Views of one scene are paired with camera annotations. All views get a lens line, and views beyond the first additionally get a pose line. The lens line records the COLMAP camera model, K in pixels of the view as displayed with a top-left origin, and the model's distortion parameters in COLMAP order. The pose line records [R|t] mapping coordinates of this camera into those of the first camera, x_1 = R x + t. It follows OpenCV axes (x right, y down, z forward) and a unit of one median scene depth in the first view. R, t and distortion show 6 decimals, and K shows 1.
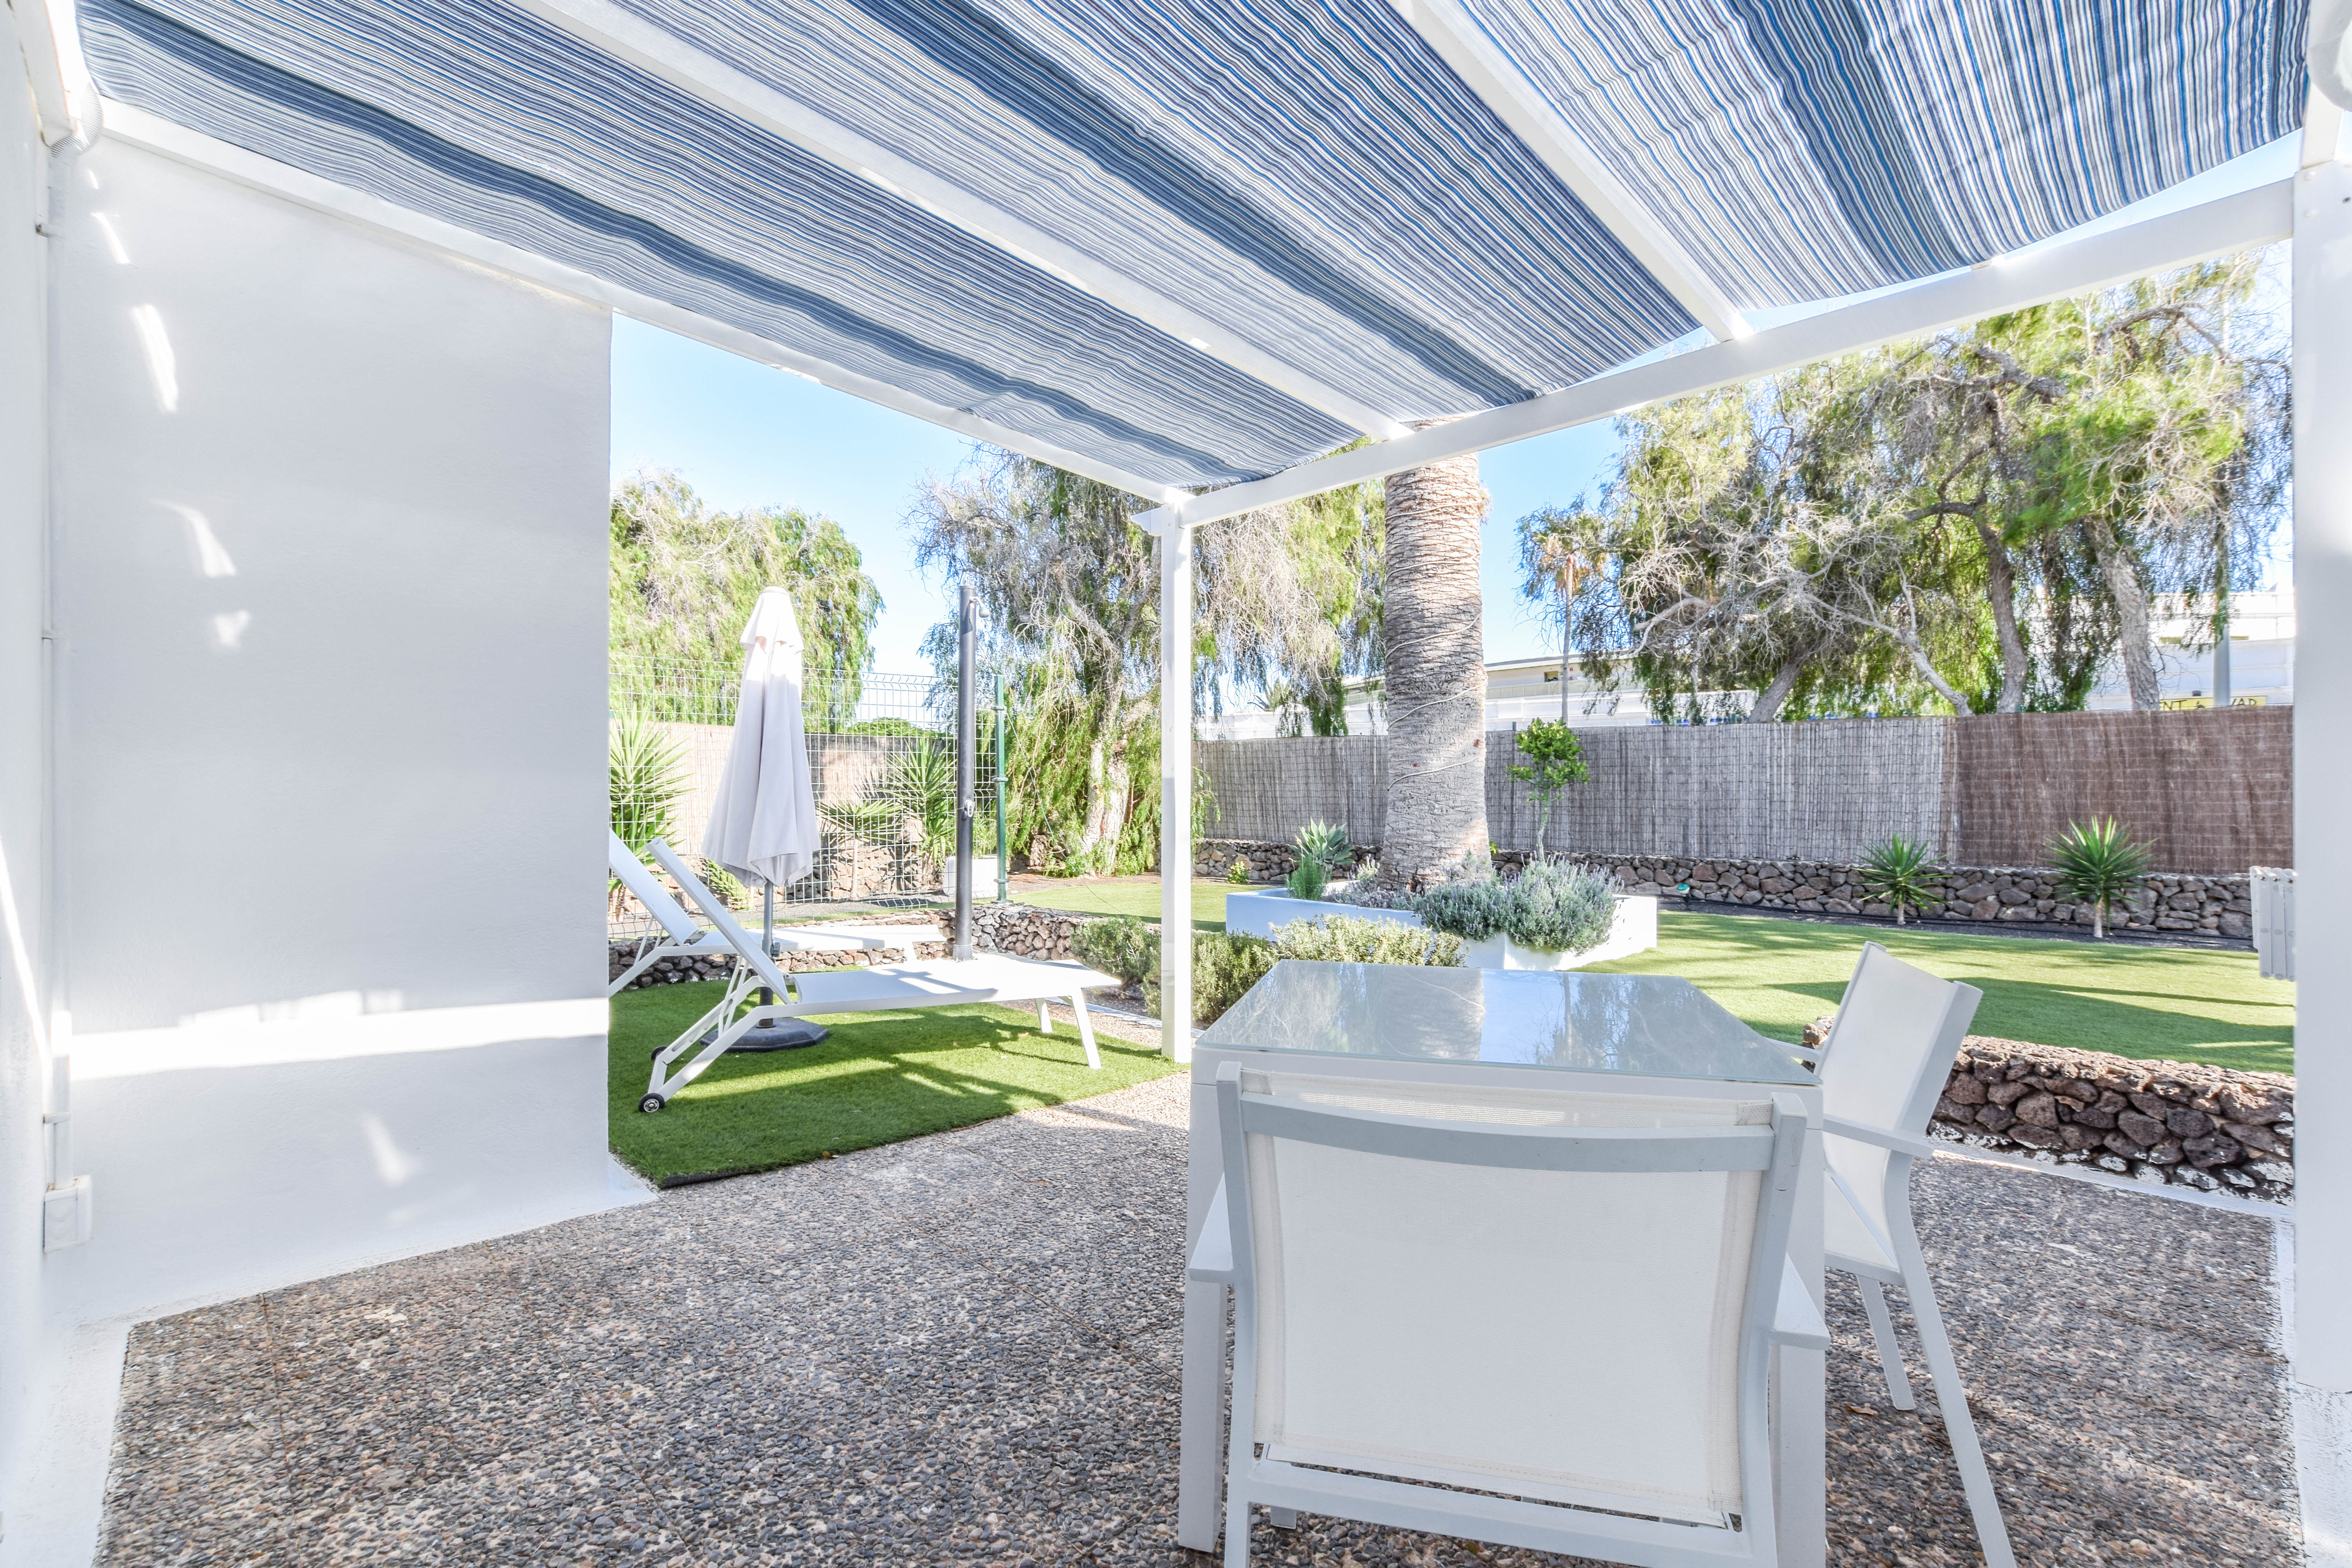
lens RADIAL K [[1050.8, 0, 1184.8], [0, 1050.8, 782.8], [0, 0, 1]] dist [-0.000922, -0.000299]
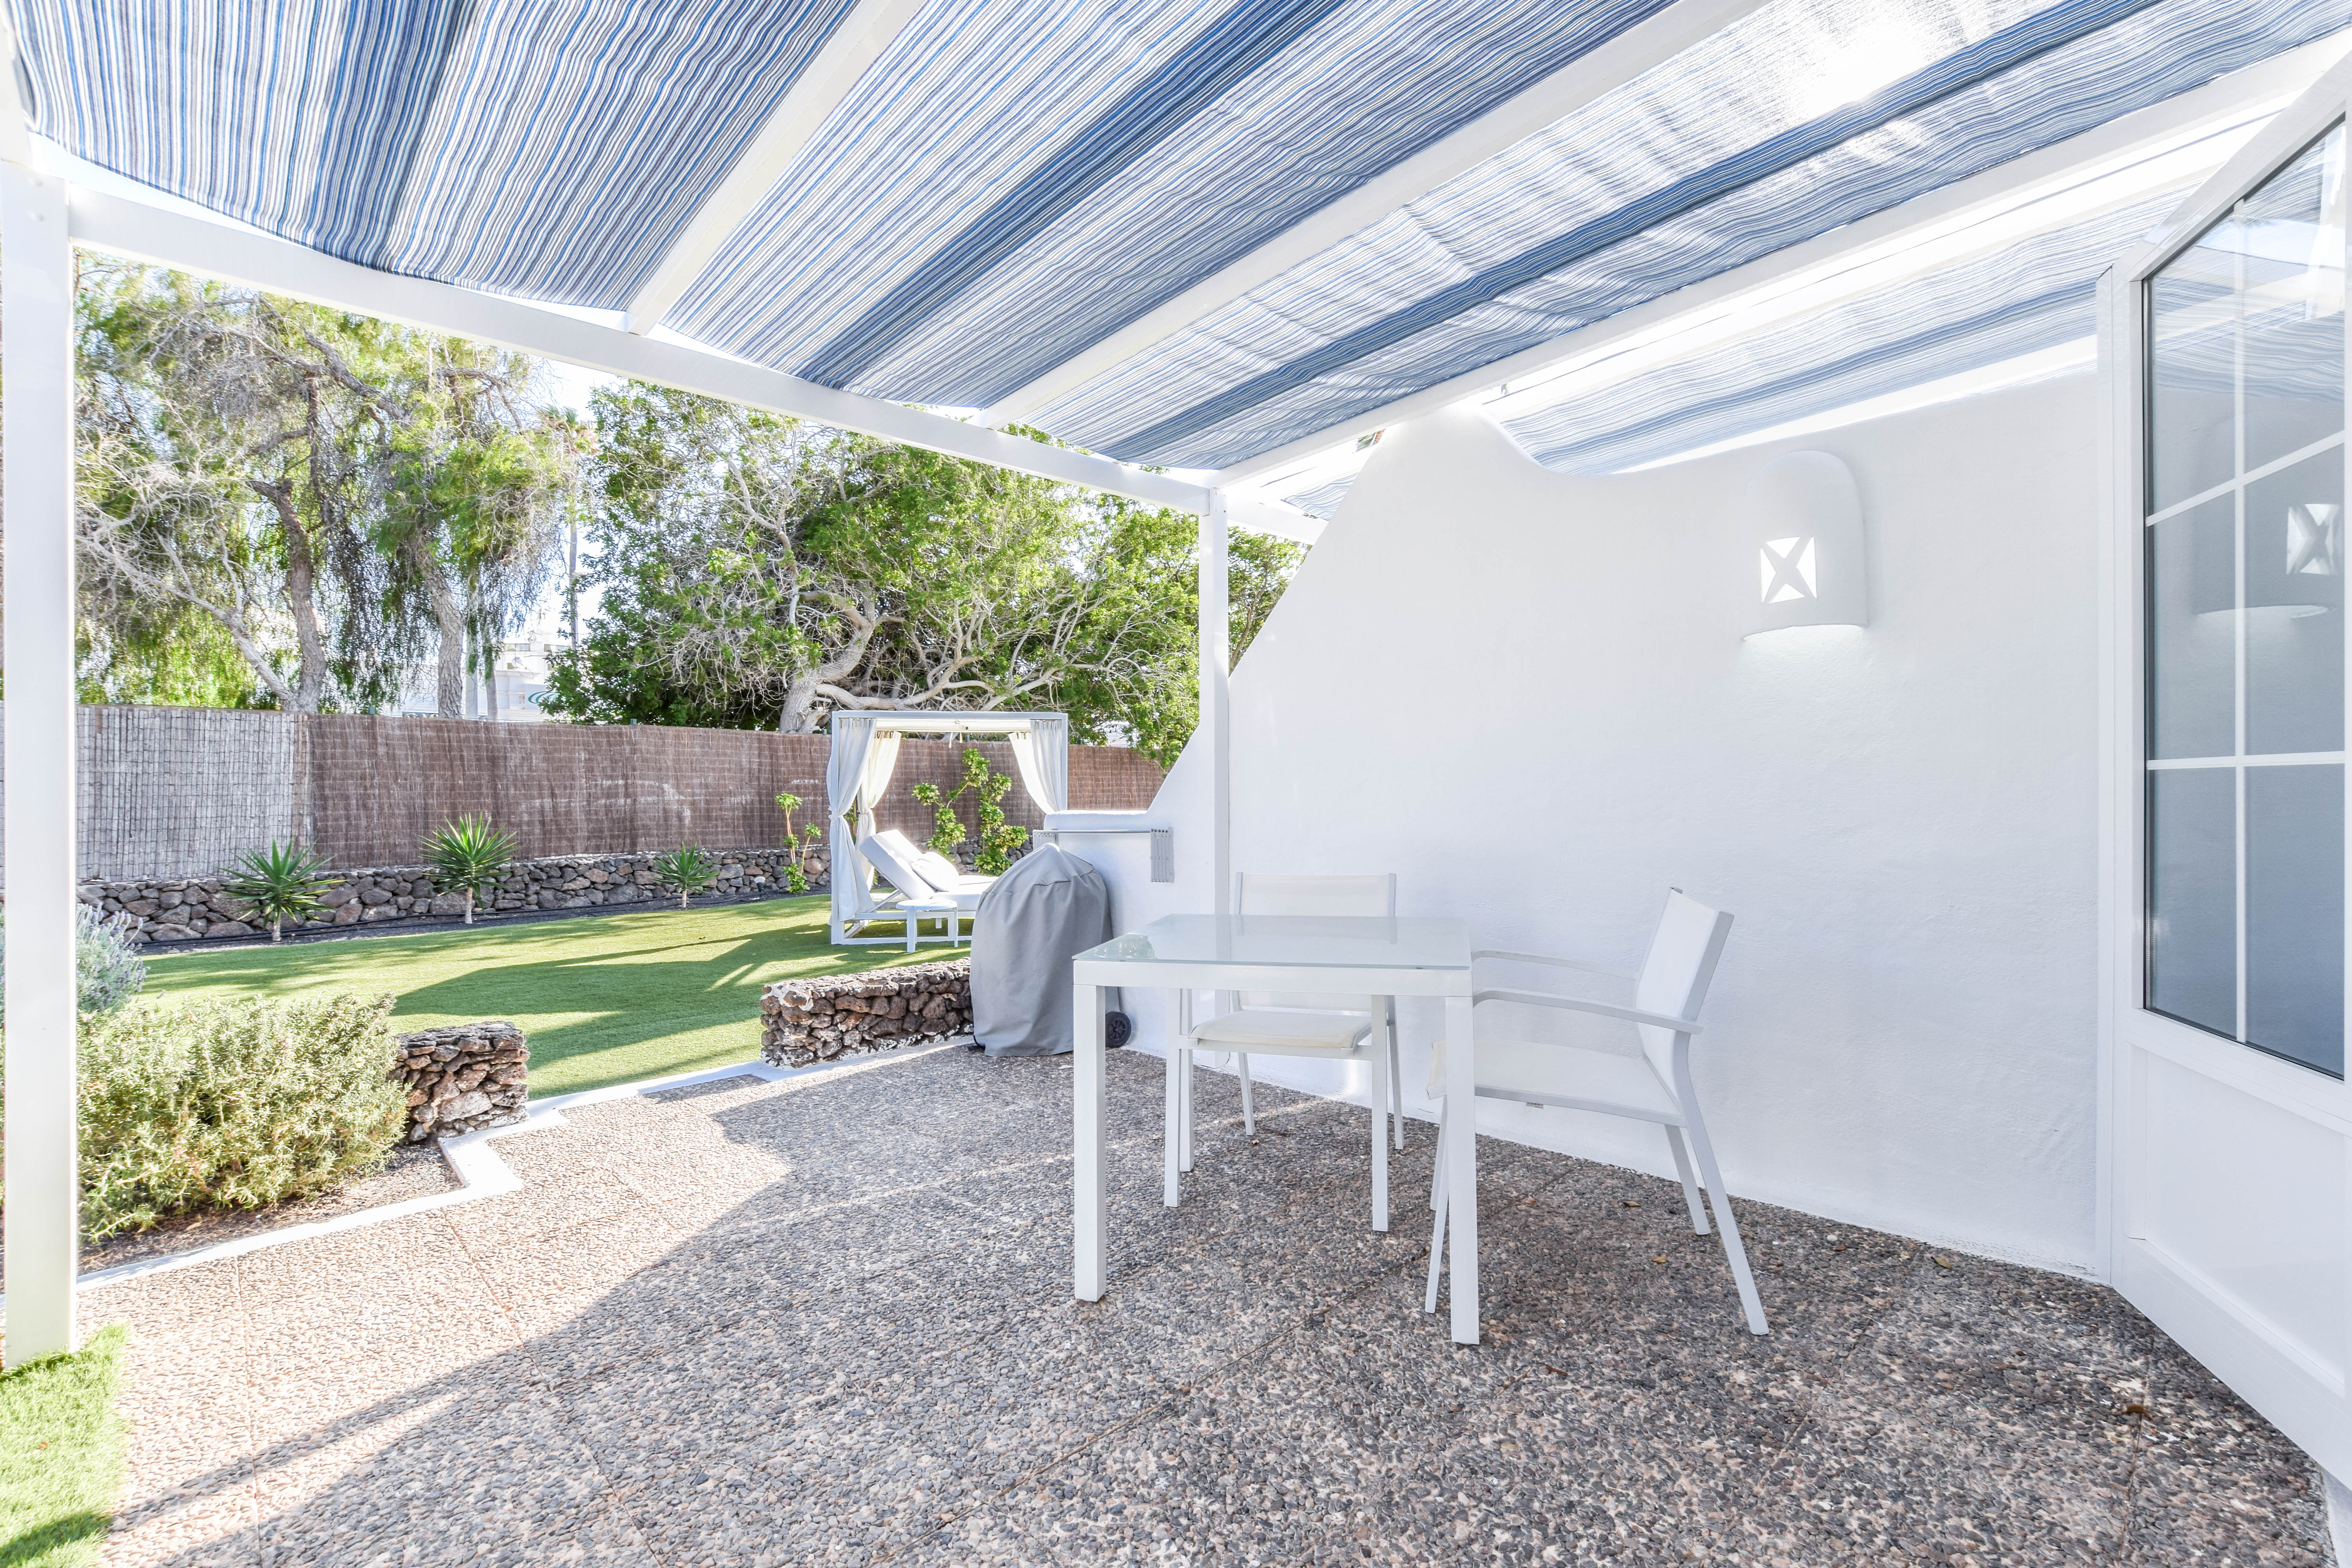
lens RADIAL K [[1050.7, 0, 1184.8], [0, 1050.7, 782.8], [0, 0, 1]] dist [-0.000922, -0.000299]
pose [[0.006895, 0.006227, 0.999957, -0.221231], [-0.002455, 0.999978, -0.006210, 0.003422], [-0.999973, -0.002412, 0.006910, 0.226194]]
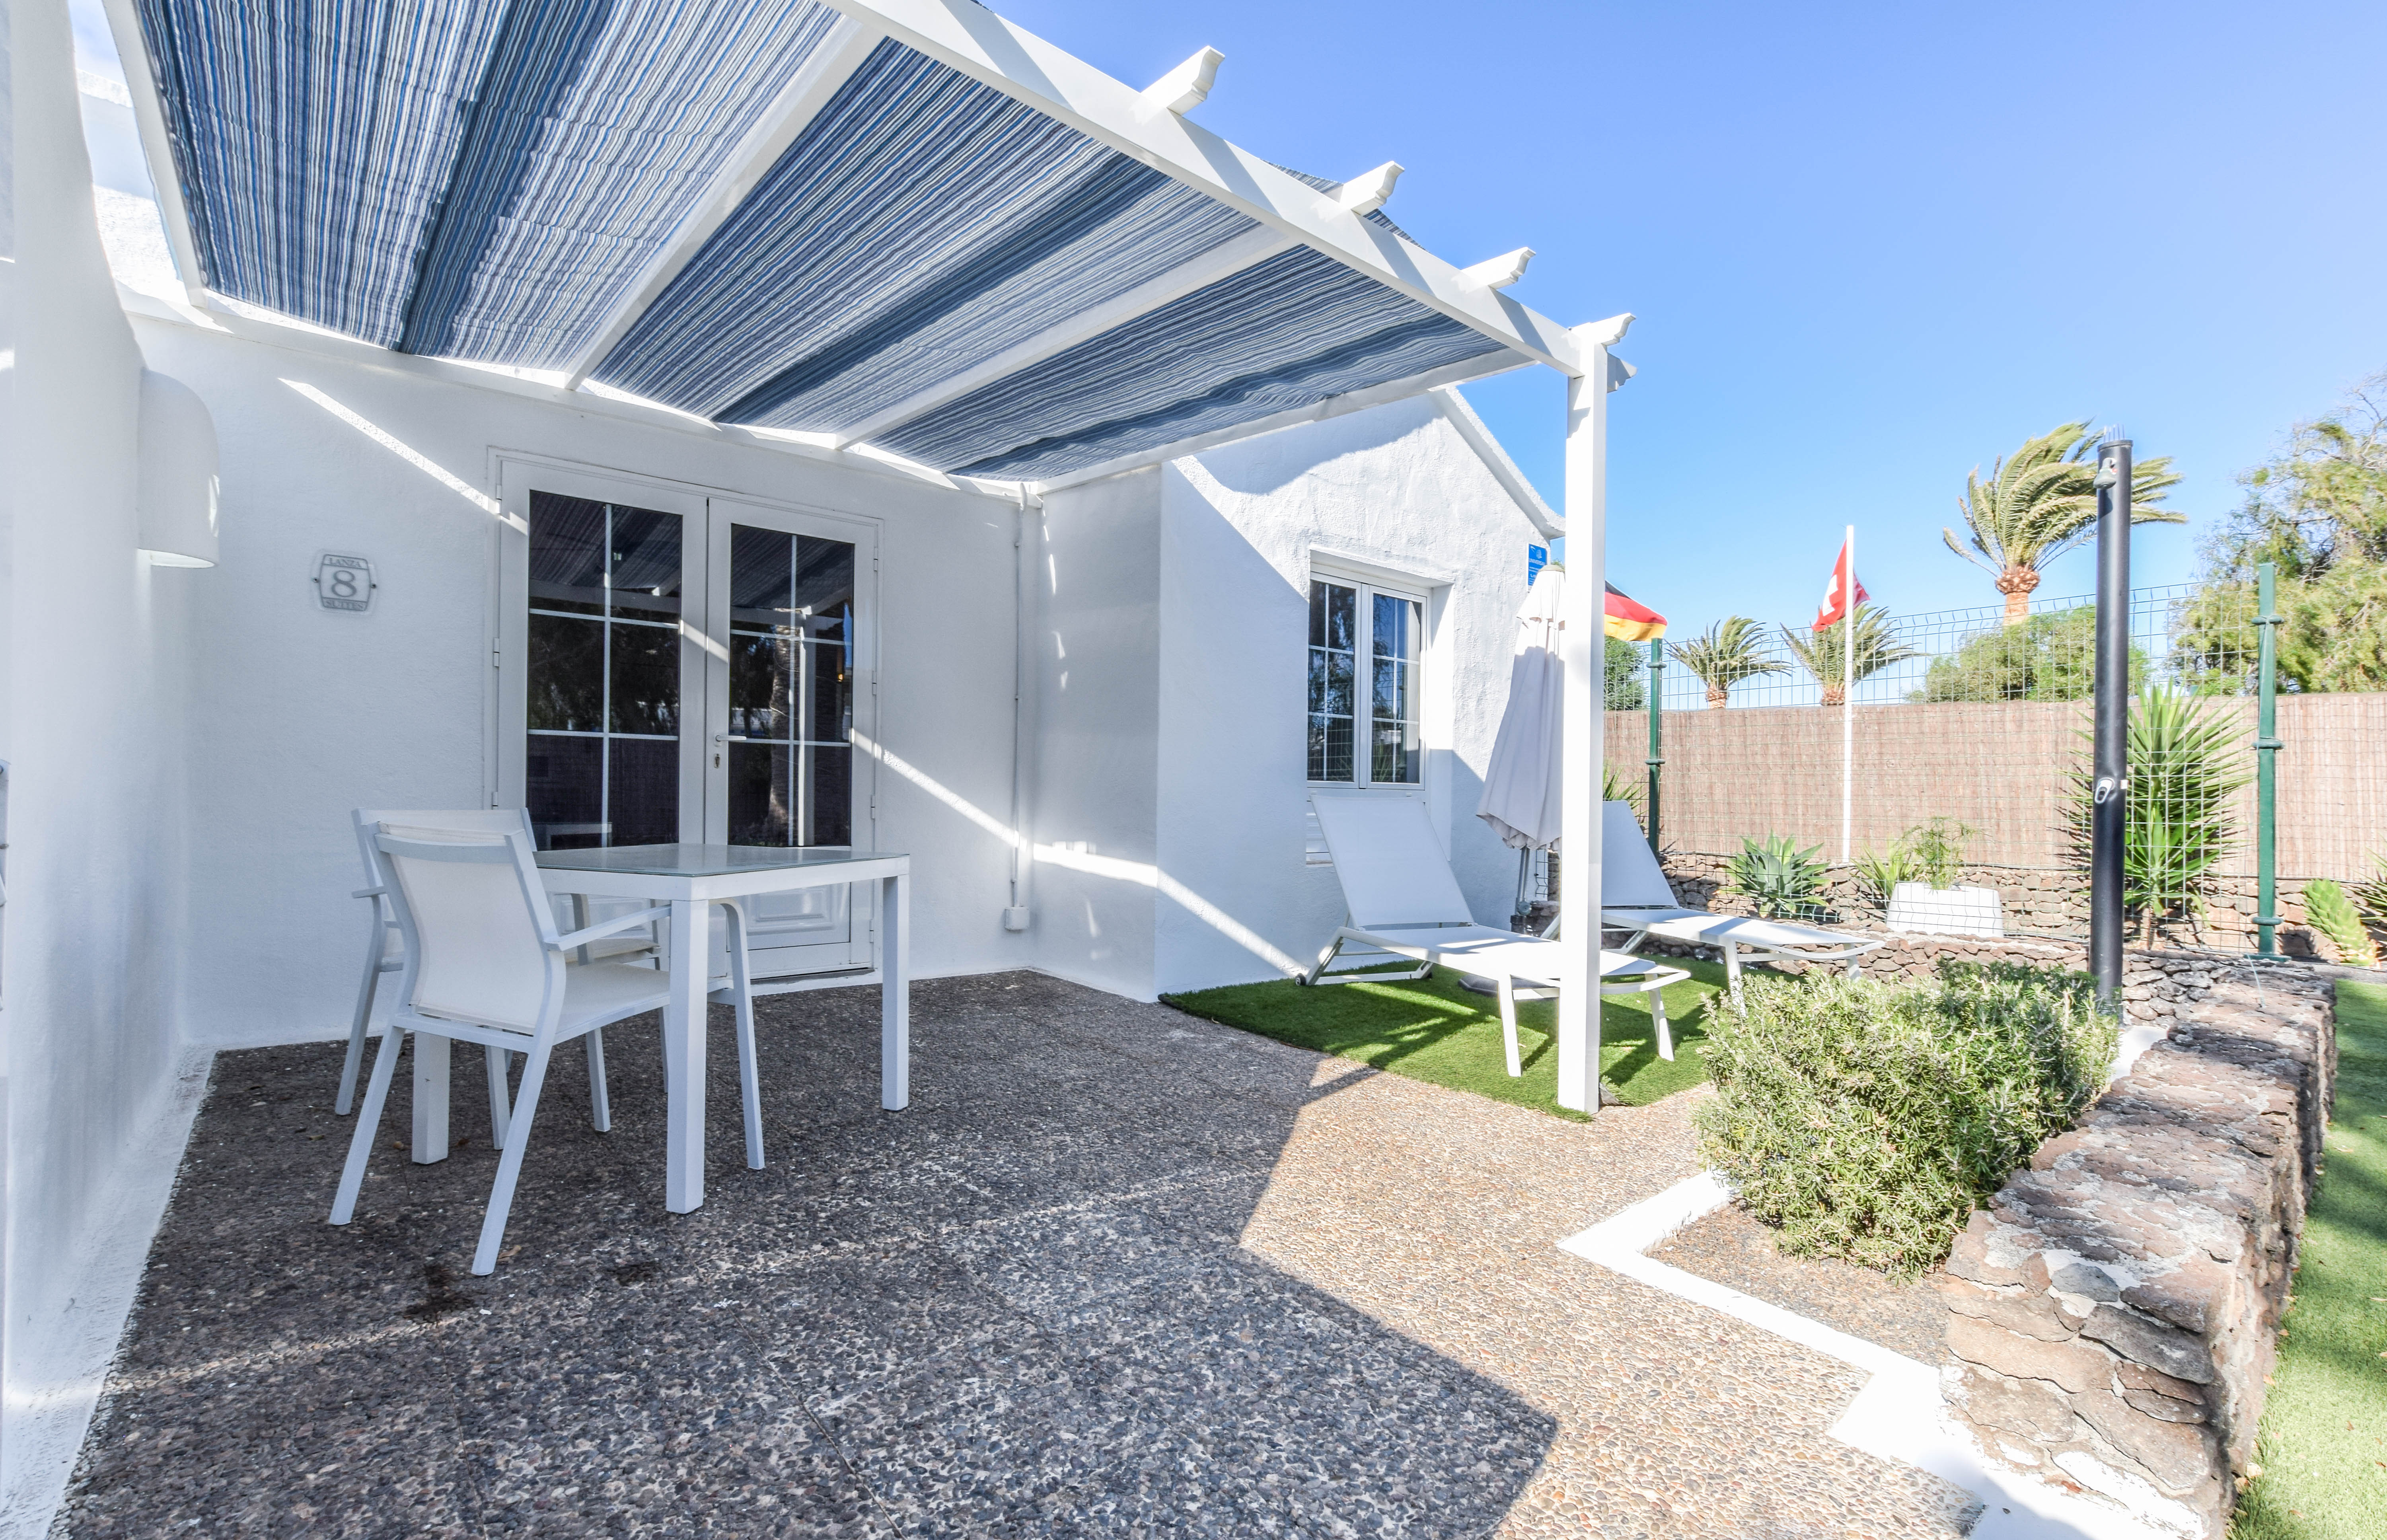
lens RADIAL K [[986.6, 0, 1177.6], [0, 986.6, 796.5], [0, 0, 1]] dist [0.000299, 0.000073]
pose [[-0.074626, 0.009857, -0.997163, 0.324835], [-0.026584, 0.999576, 0.011870, 0.021109], [0.996857, 0.027394, -0.074333, 0.357781]]
